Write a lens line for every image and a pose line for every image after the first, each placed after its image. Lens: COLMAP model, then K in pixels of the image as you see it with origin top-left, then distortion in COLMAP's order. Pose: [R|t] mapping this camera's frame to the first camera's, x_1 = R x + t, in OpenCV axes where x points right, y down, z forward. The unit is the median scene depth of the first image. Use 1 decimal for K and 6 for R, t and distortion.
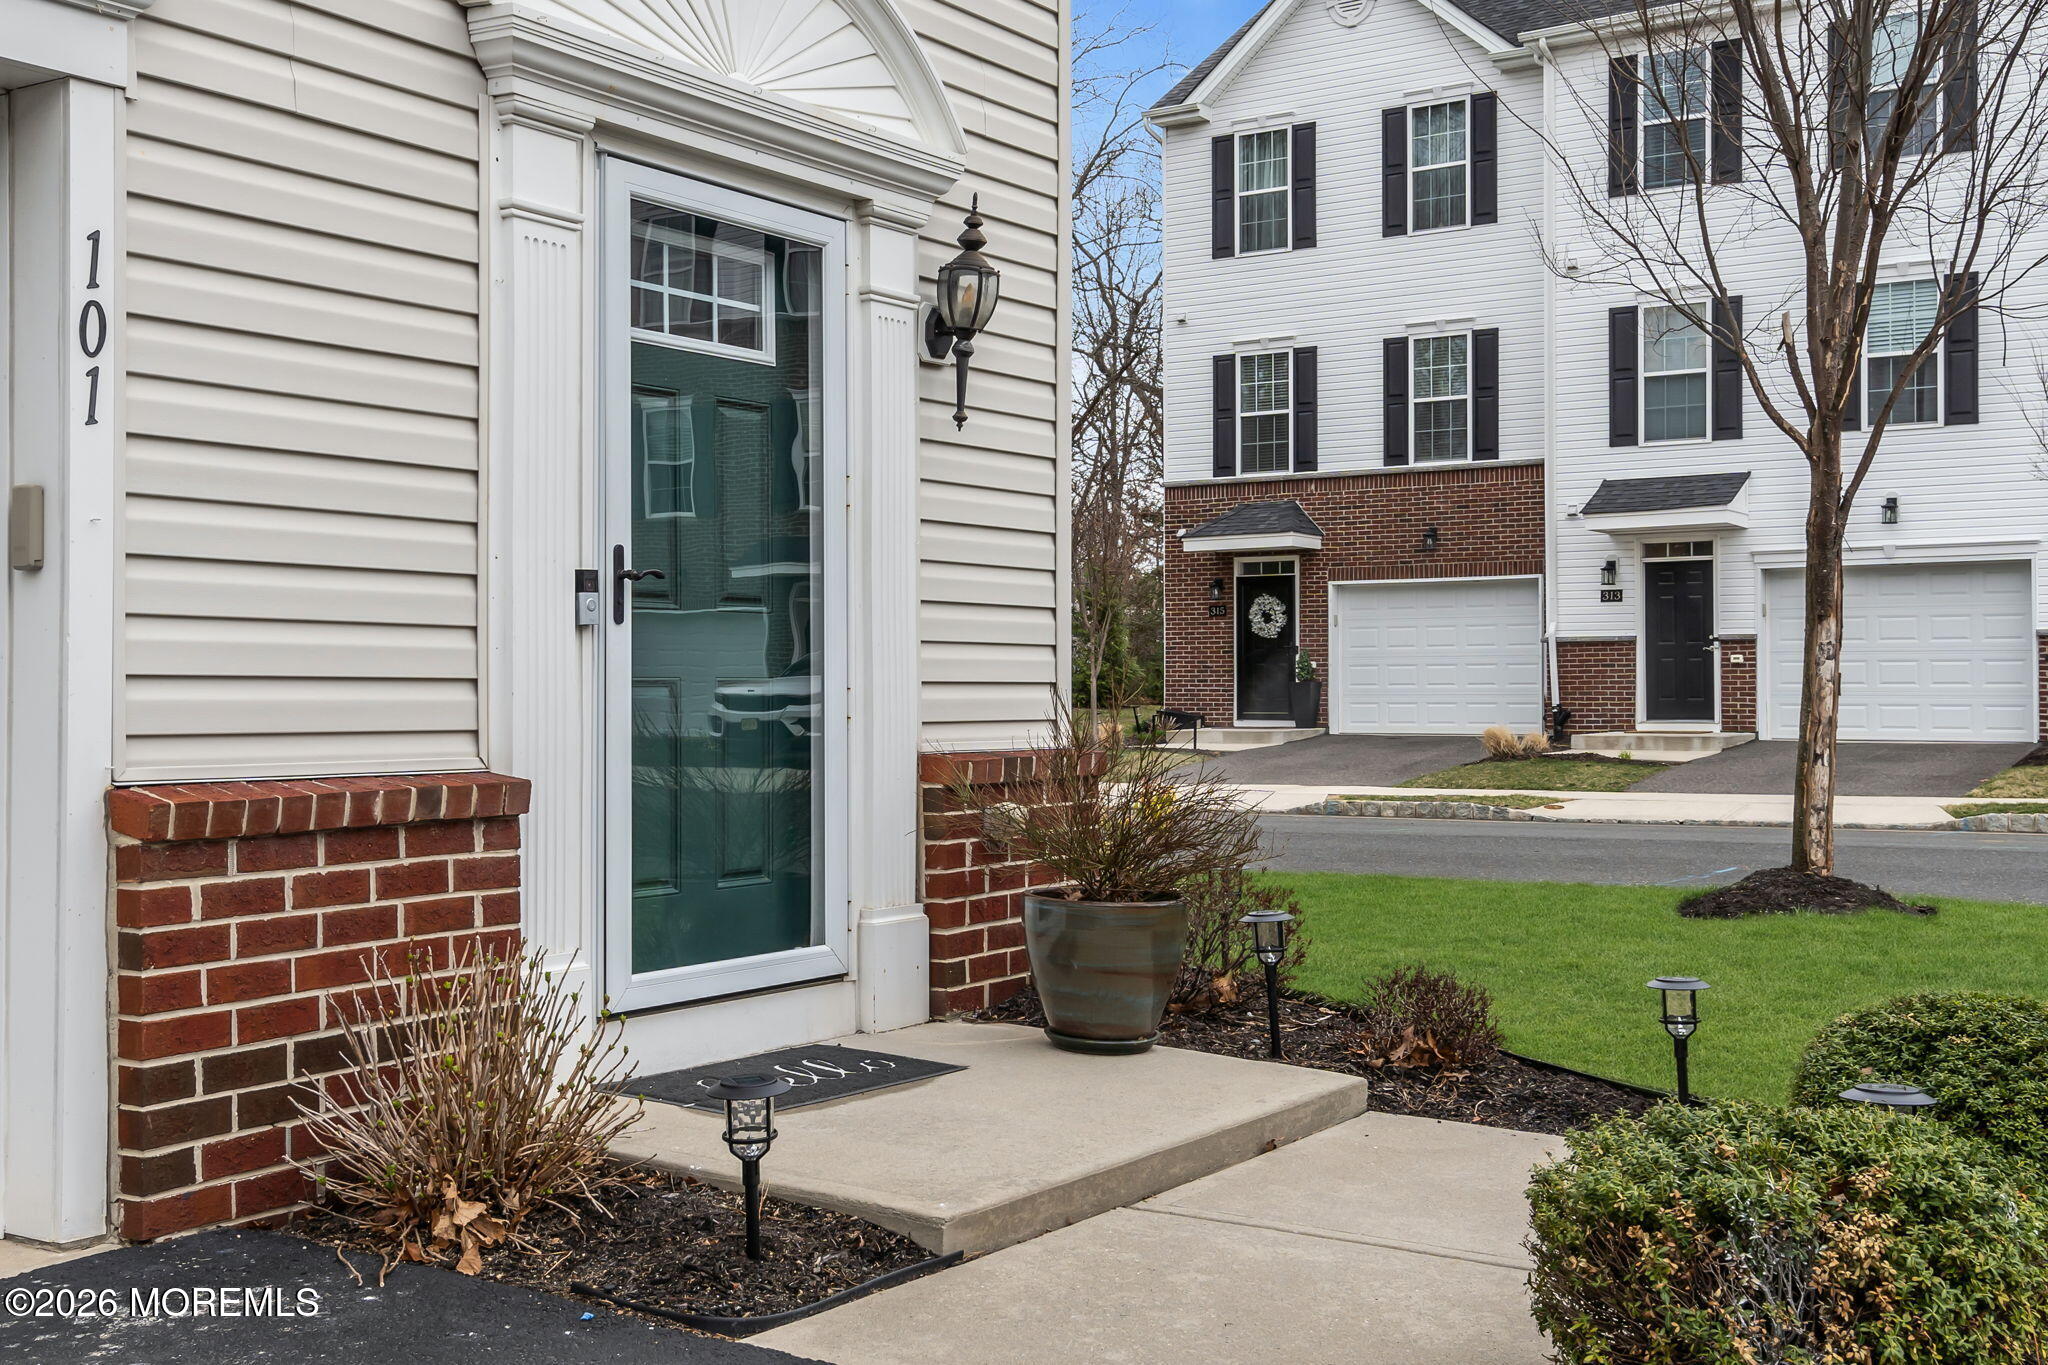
lens RADIAL K [[2260.2, 0, 1022.4], [0, 2260.2, 651.0], [0, 0, 1]] dist [0.047506, 0.000000]
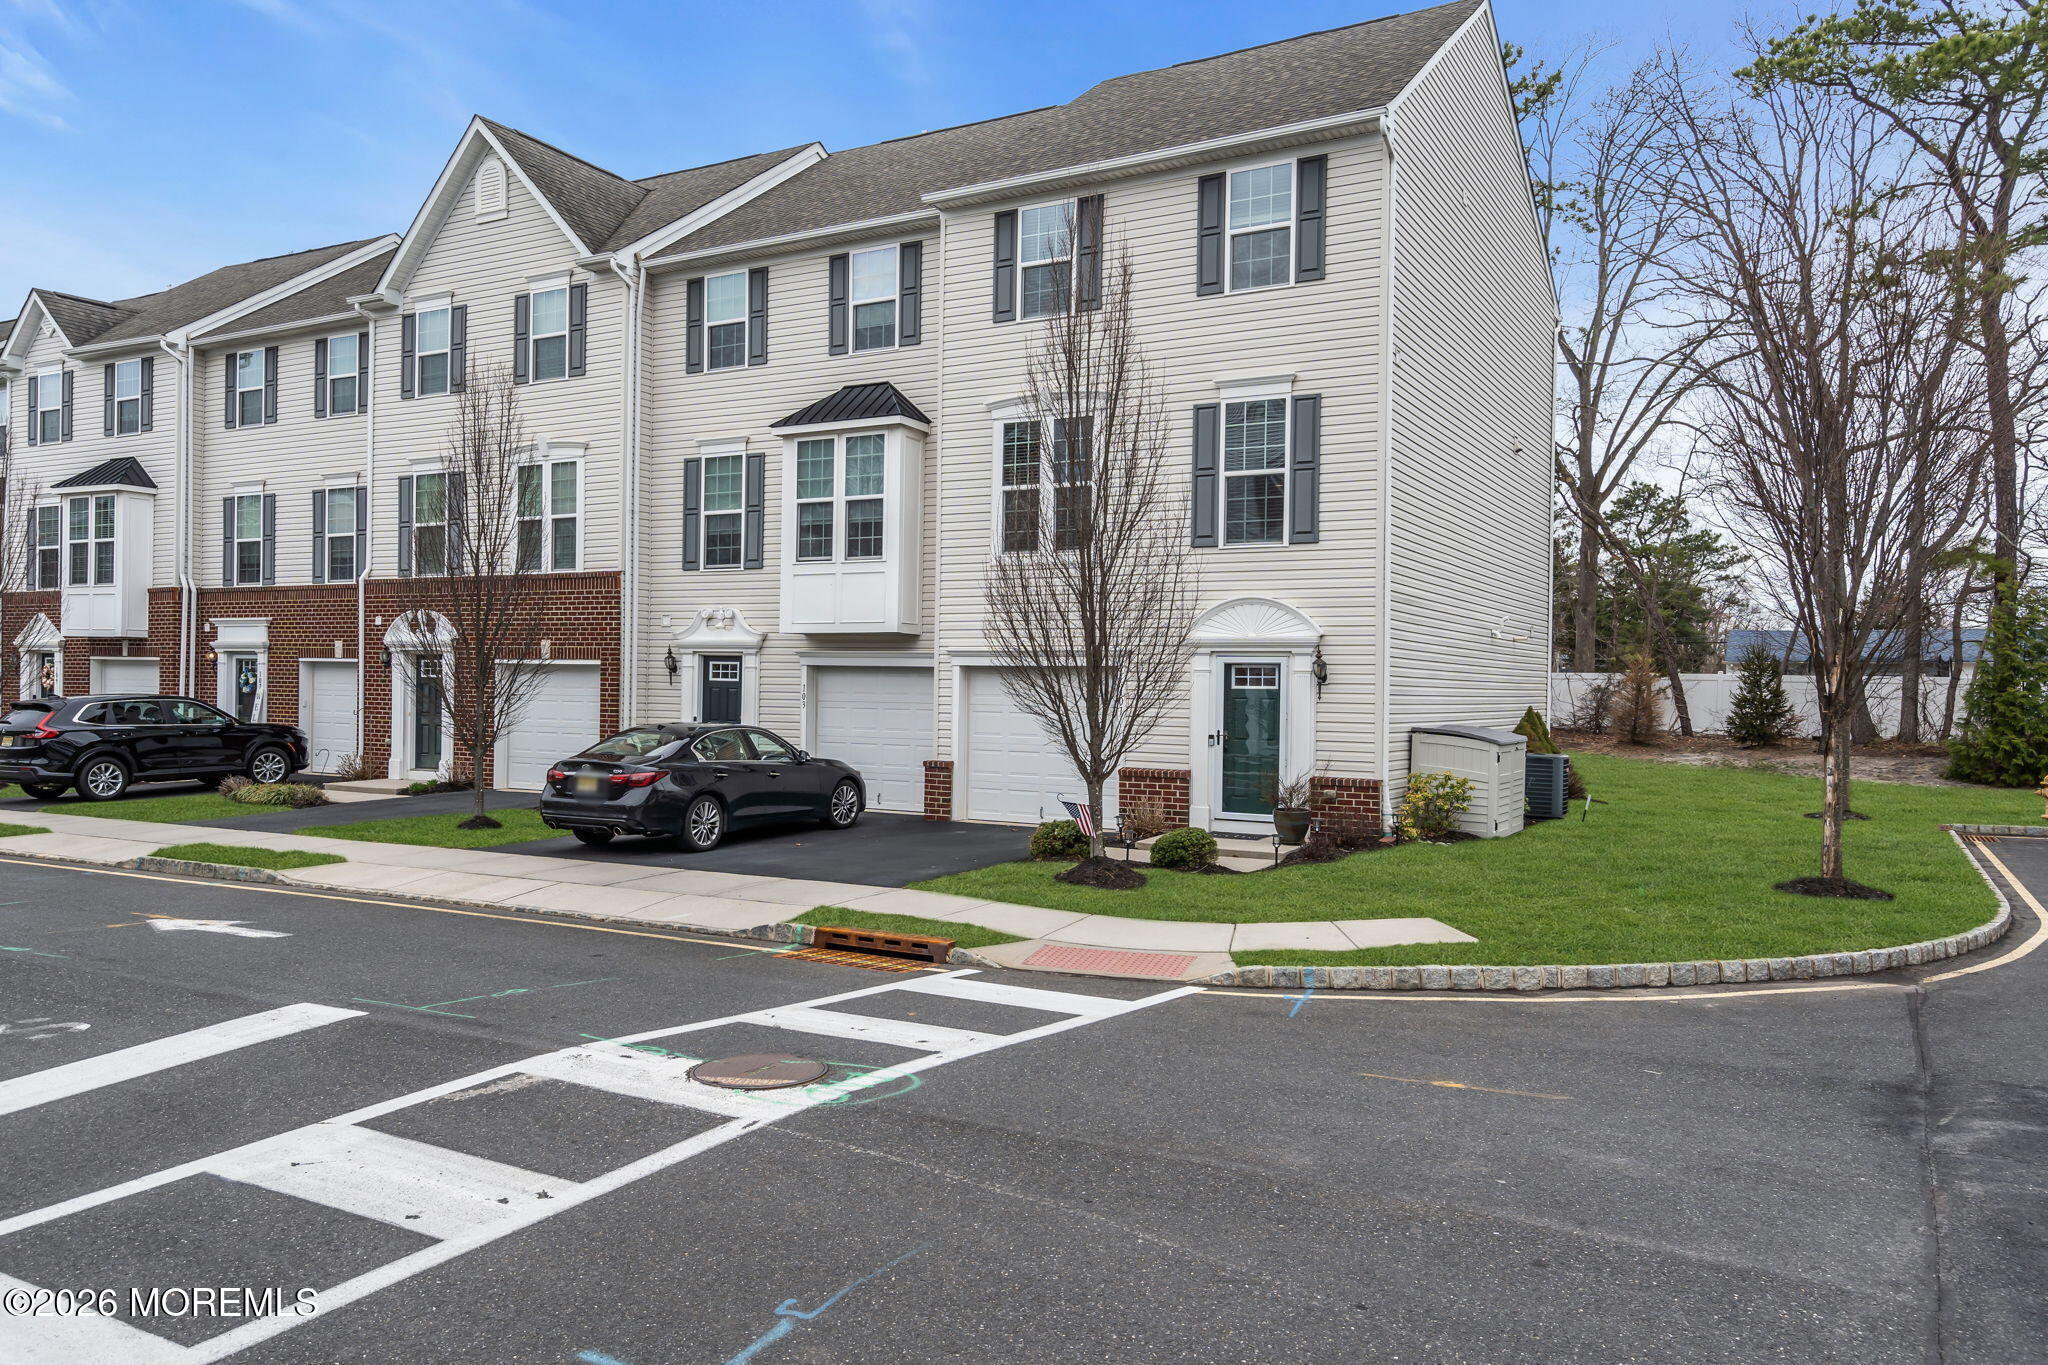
lens RADIAL K [[1372.1, 0, 1022.1], [0, 1372.1, 682.0], [0, 0, 1]] dist [0.016342, 0.004303]
pose [[0.073338, 0.000812, -0.997307, 2.621513], [0.000775, 0.999999, 0.000871, -0.142279], [0.997307, -0.000837, 0.073338, 0.273611]]
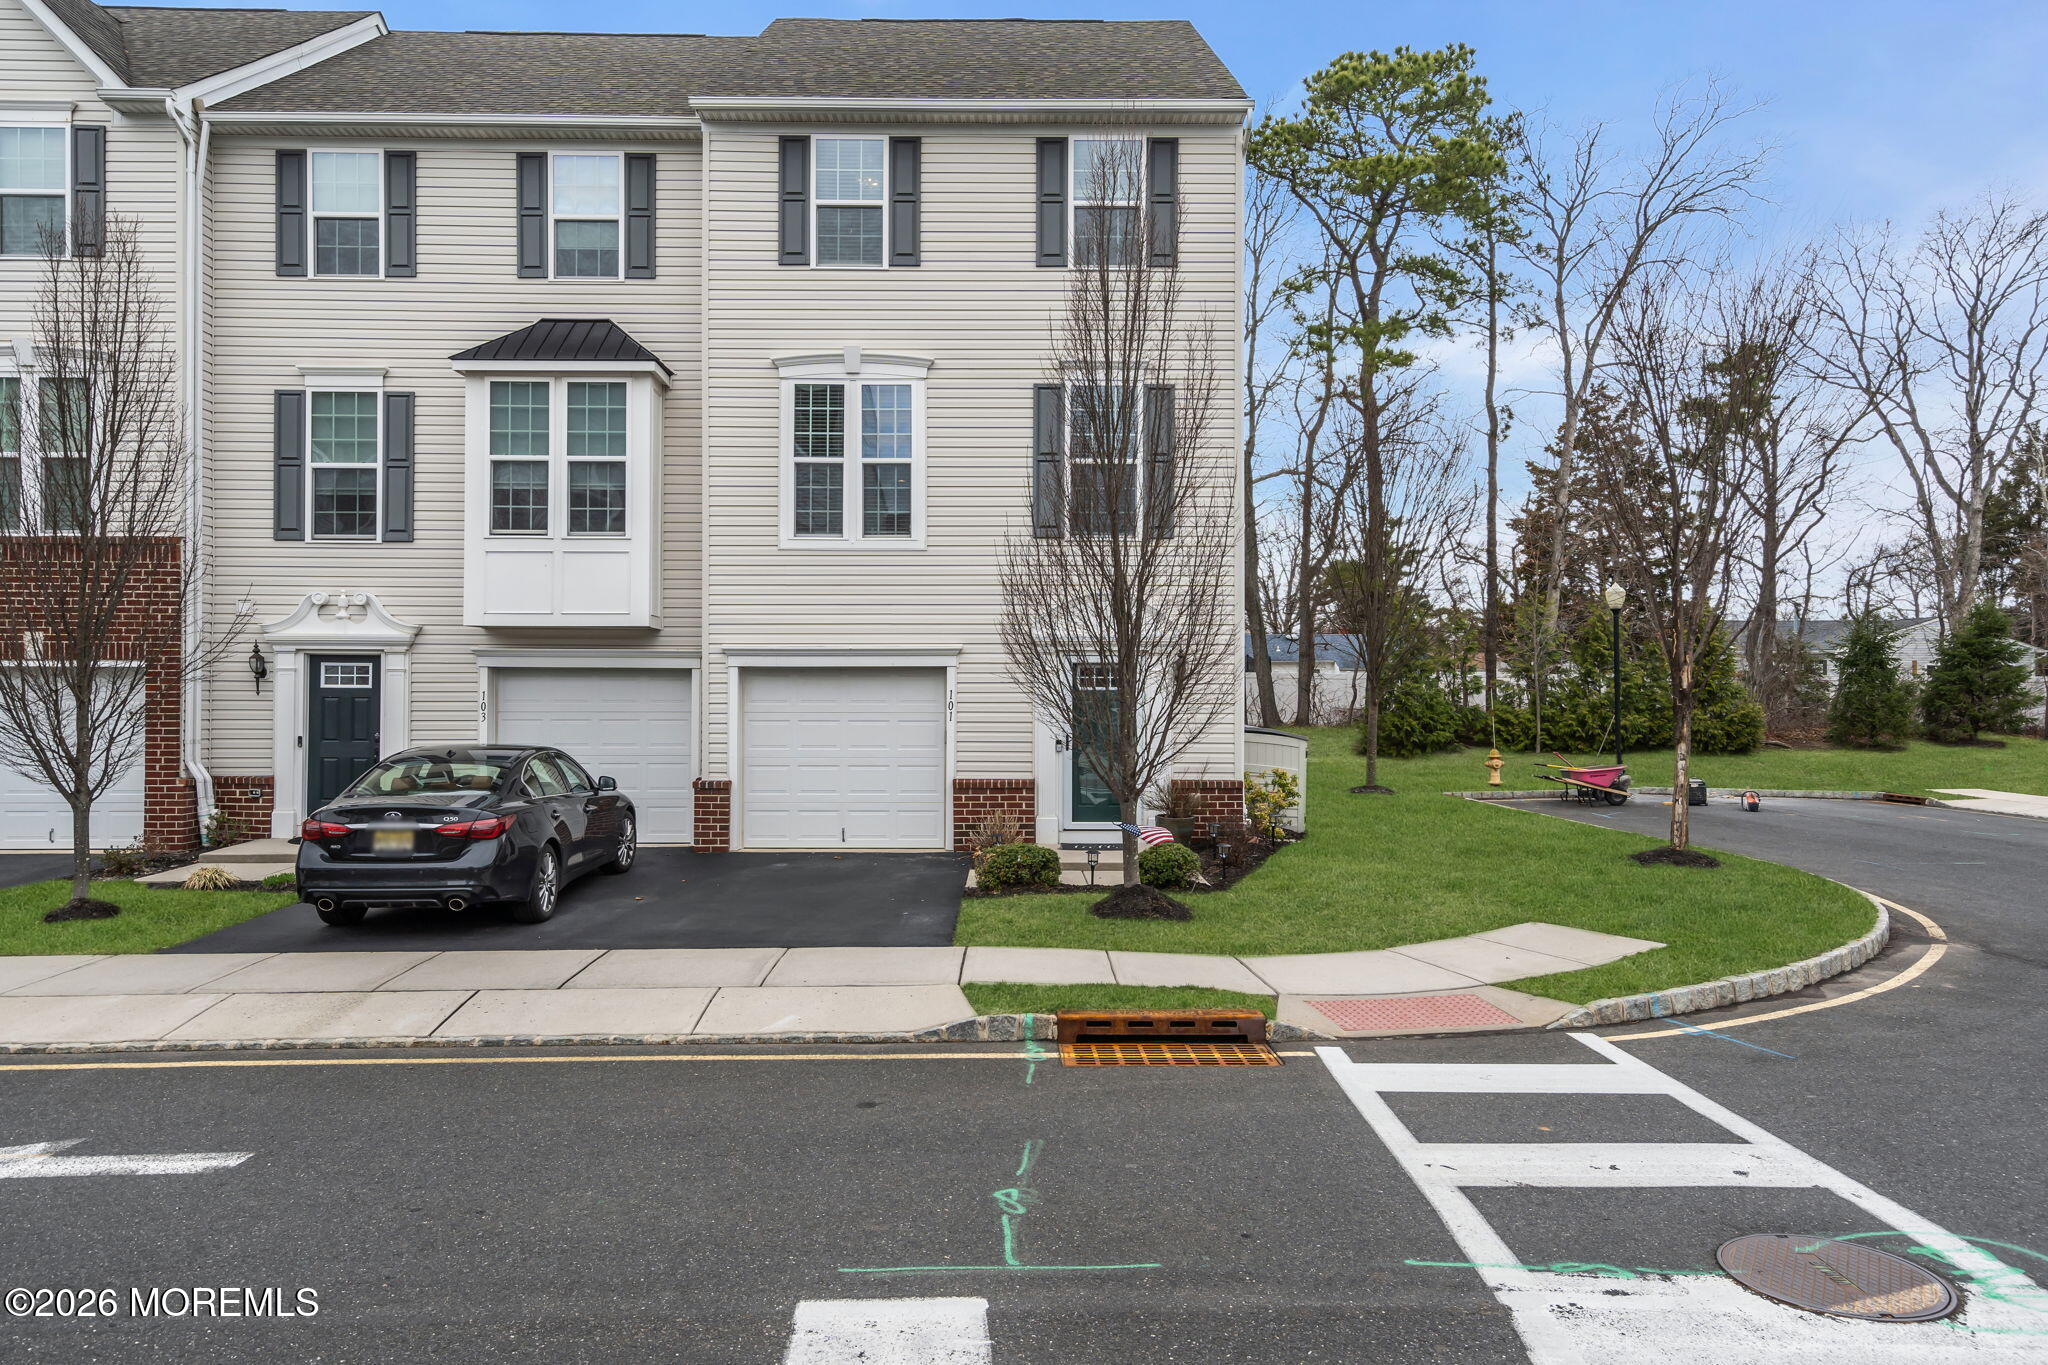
lens RADIAL K [[1372.1, 0, 1007.9], [0, 1372.1, 673.1], [0, 0, 1]] dist [0.016342, 0.004303]
pose [[0.551645, -0.004179, -0.834068, 1.972131], [0.009843, 0.999950, 0.001500, -0.164072], [0.834021, -0.009037, 0.551659, -0.661693]]
